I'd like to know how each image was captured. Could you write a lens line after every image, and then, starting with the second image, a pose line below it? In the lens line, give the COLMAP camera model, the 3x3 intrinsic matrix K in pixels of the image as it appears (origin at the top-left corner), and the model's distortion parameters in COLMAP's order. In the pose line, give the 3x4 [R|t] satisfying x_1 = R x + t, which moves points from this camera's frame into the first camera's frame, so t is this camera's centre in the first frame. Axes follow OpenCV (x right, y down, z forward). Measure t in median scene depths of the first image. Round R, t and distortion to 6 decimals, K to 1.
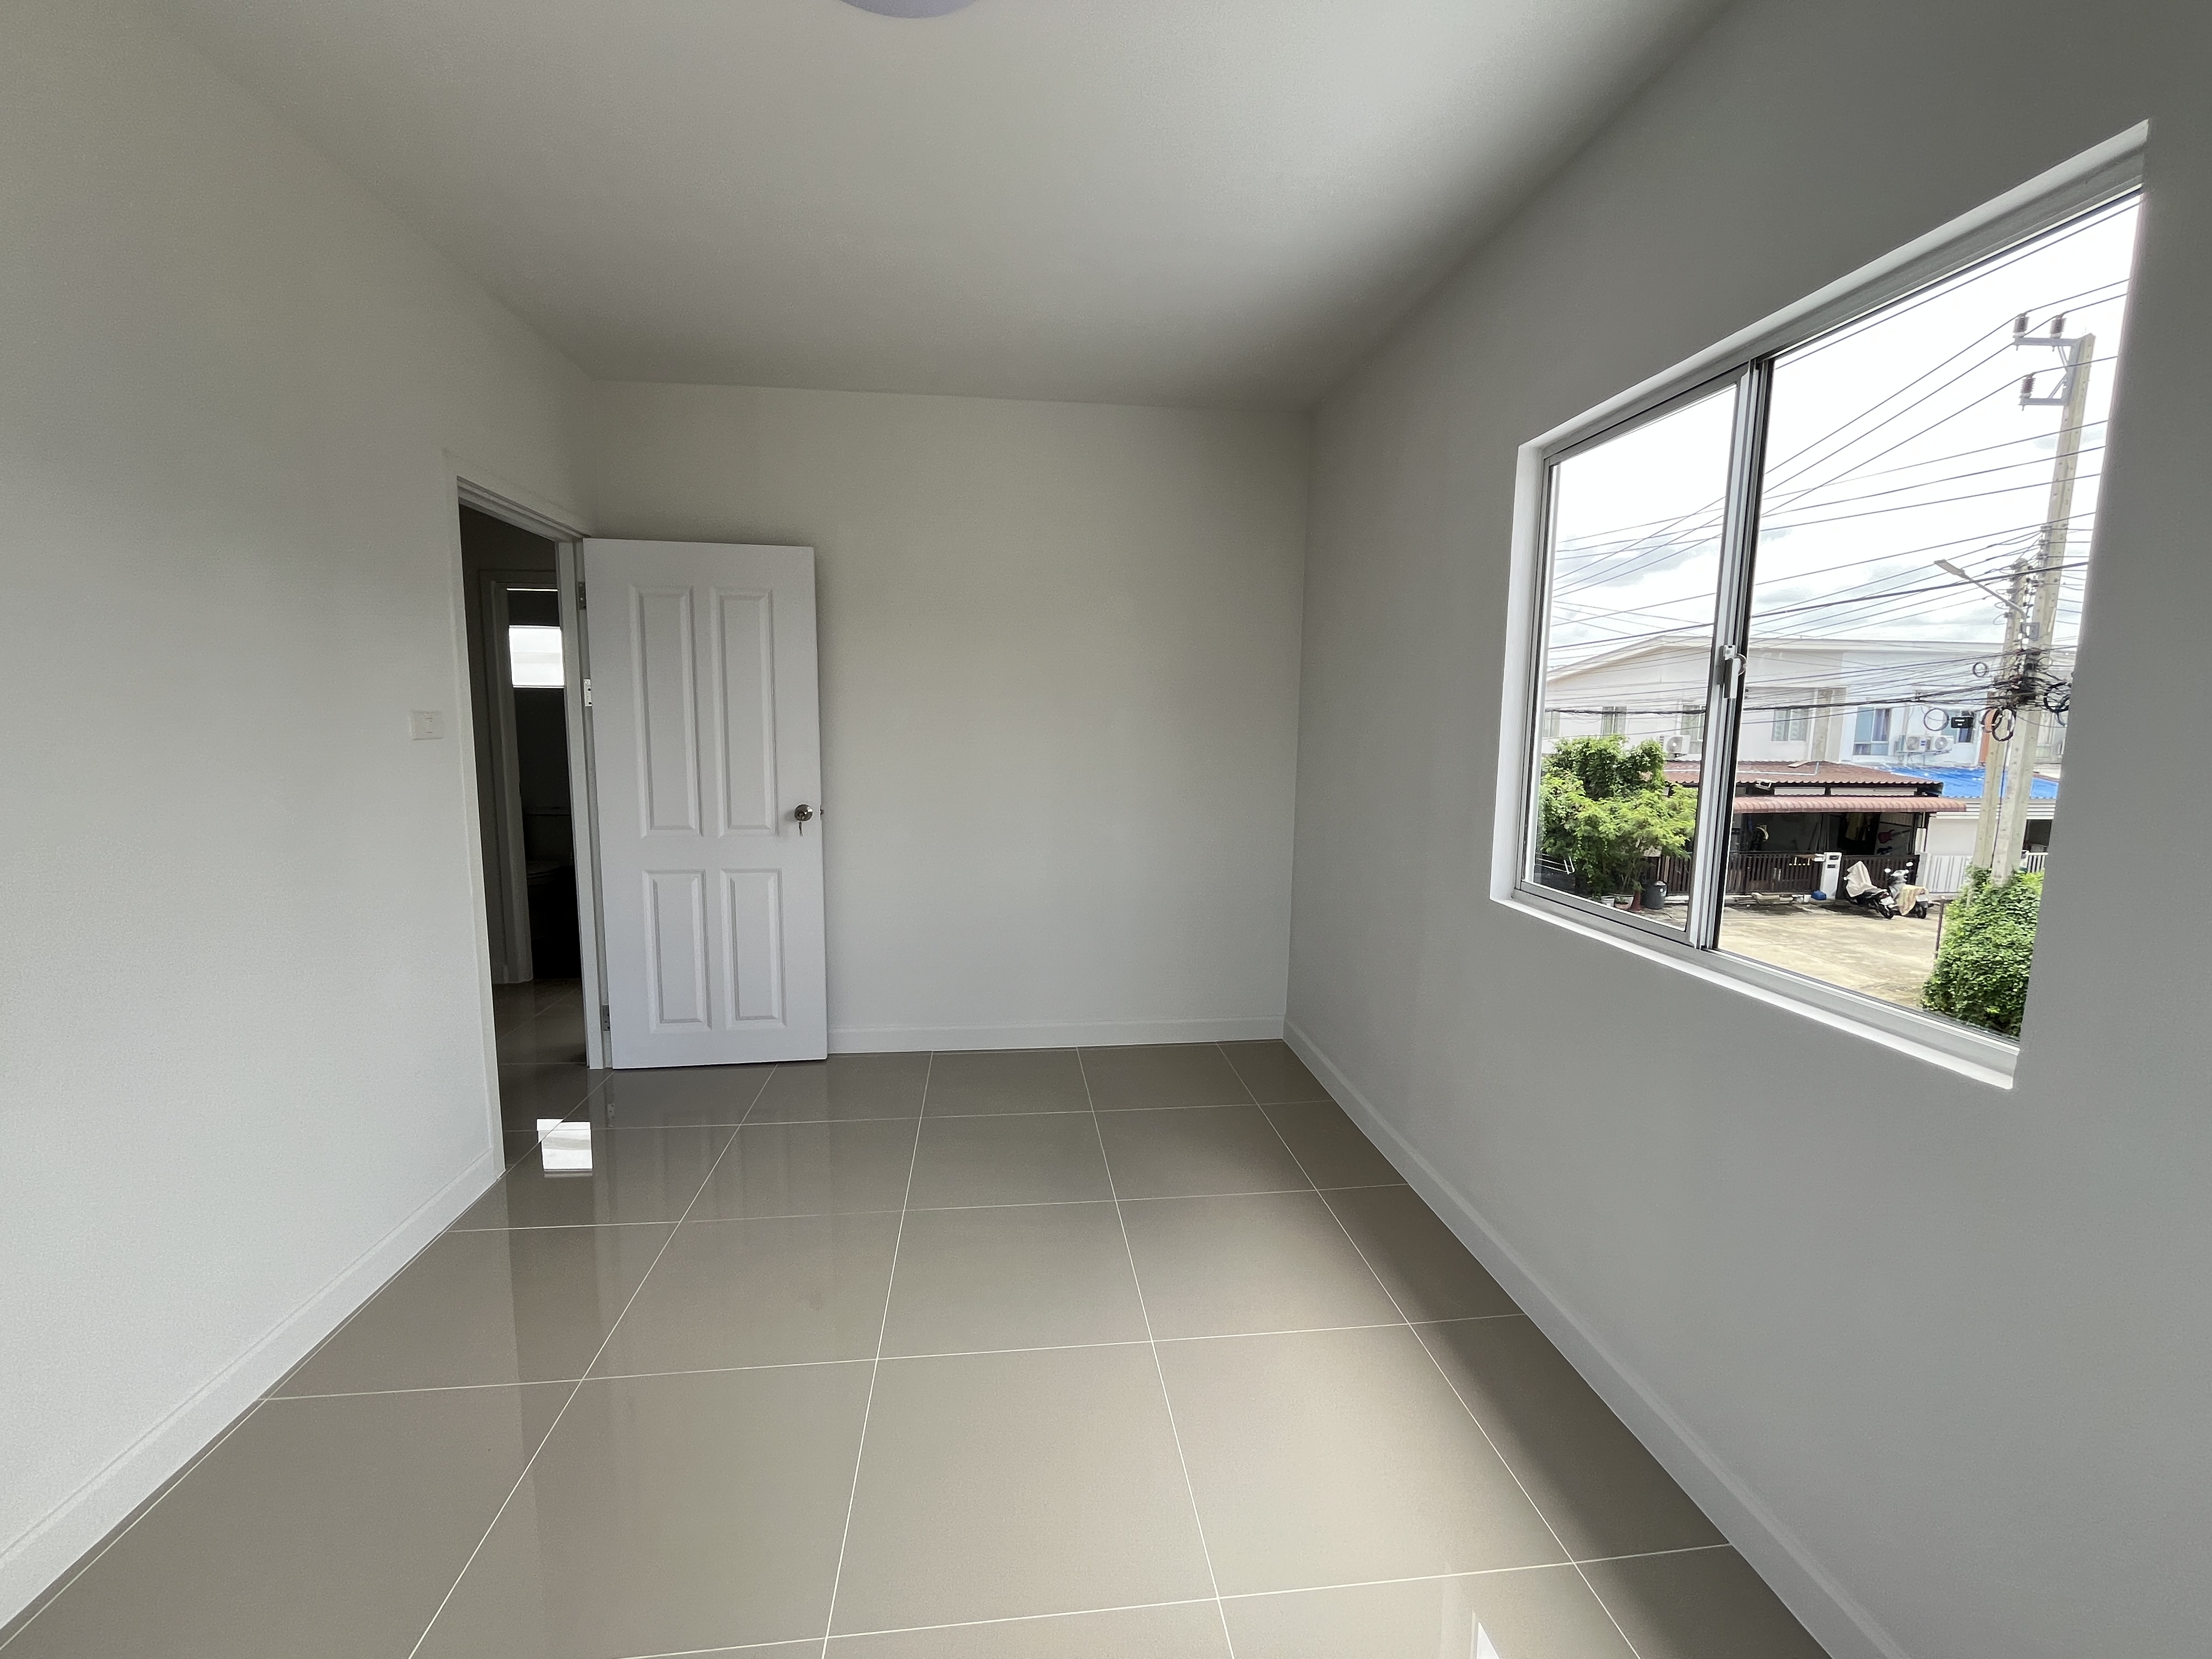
lens RADIAL K [[901.9, 0, 1096.4], [0, 901.9, 829.4], [0, 0, 1]] dist [-0.002526, -0.000020]
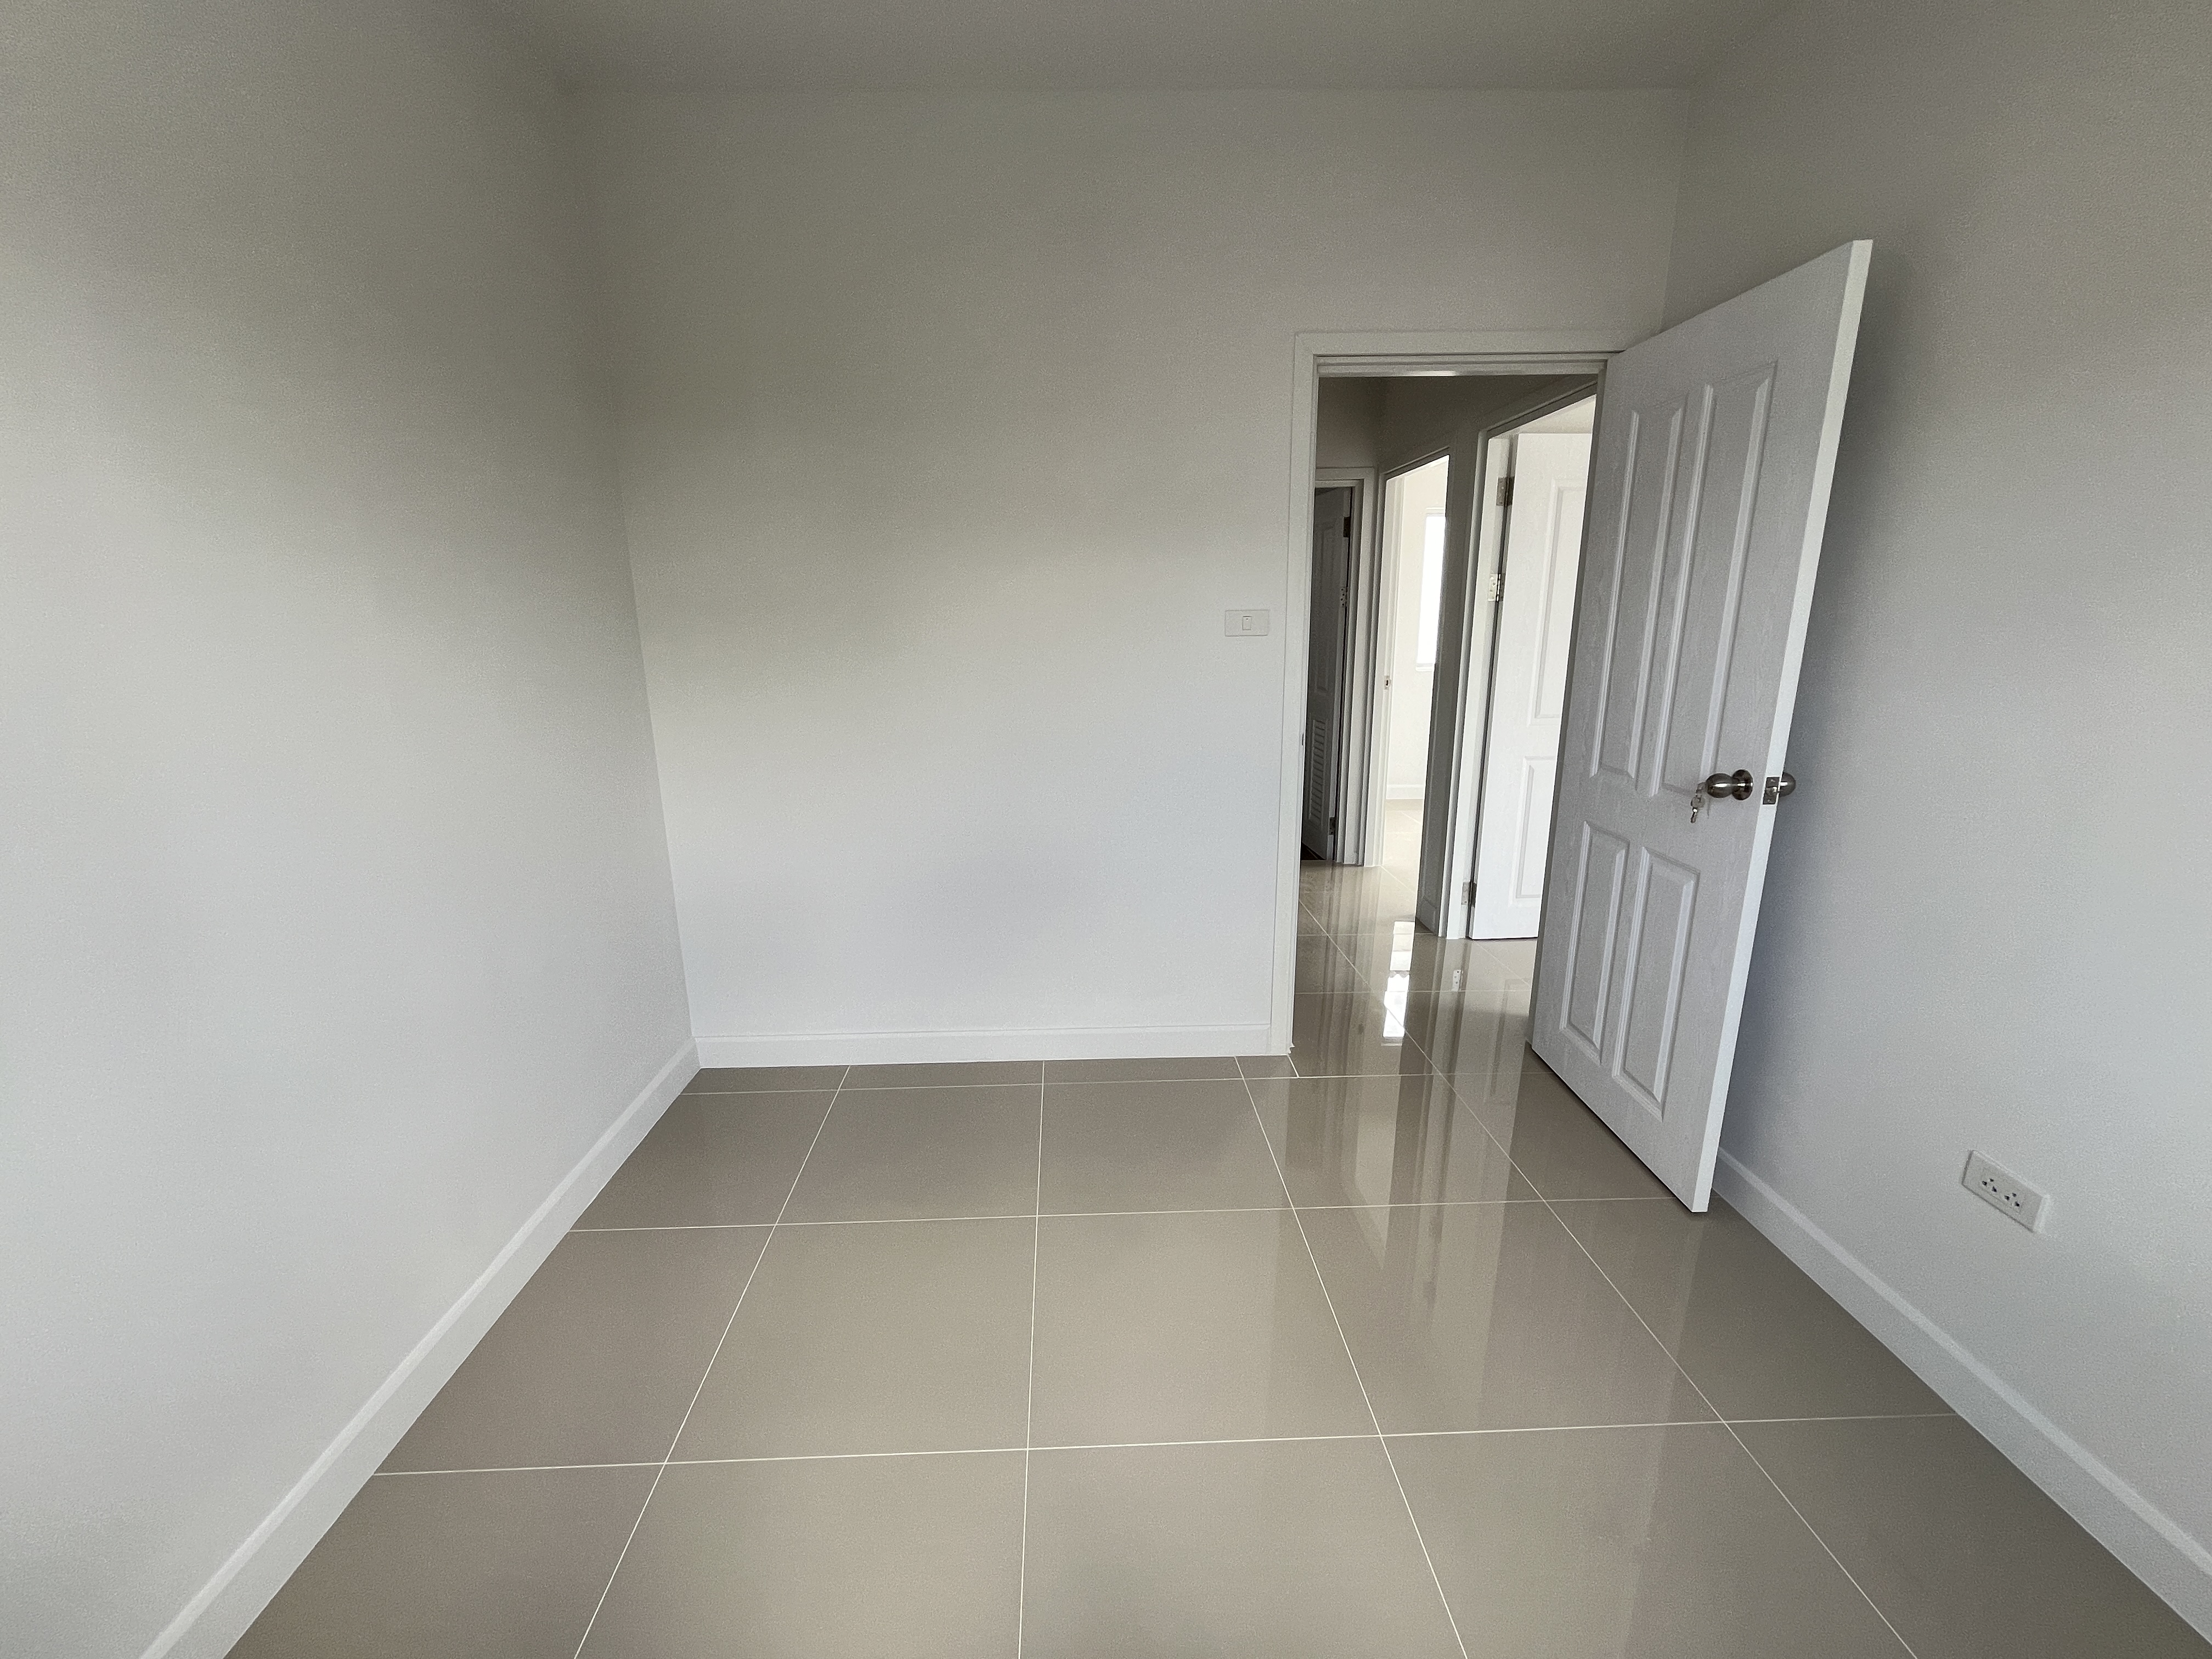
lens RADIAL K [[901.9, 0, 1096.4], [0, 901.9, 829.4], [0, 0, 1]] dist [-0.002526, -0.000020]
pose [[-0.083559, 0.232171, -0.969079, 0.241946], [-0.104403, 0.965089, 0.240217, -0.080913], [0.991019, 0.121247, -0.056402, 0.643919]]
